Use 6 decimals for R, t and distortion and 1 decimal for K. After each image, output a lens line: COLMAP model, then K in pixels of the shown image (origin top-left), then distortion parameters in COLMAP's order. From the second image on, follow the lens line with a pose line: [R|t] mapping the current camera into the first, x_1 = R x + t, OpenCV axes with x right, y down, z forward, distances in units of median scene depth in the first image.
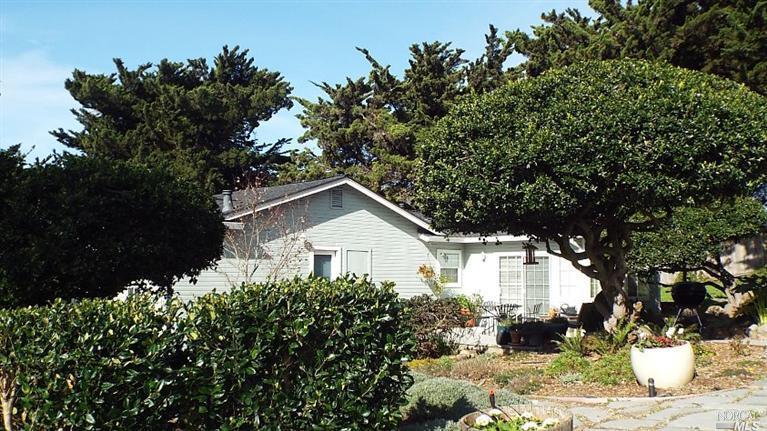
lens RADIAL K [[616.2, 0, 383.9], [0, 616.2, 215.4], [0, 0, 1]] dist [0.012164, 0.001105]
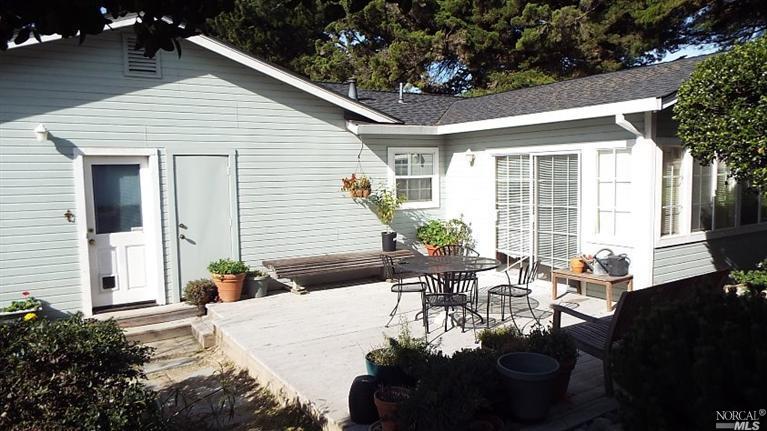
lens RADIAL K [[546.5, 0, 383.1], [0, 546.5, 215.5], [0, 0, 1]] dist [-0.000940, 0.001393]
pose [[0.986842, -0.010932, -0.161317, 0.168429], [0.038640, 0.984748, 0.169643, 0.031398], [0.157002, -0.173645, 0.972213, 0.488957]]
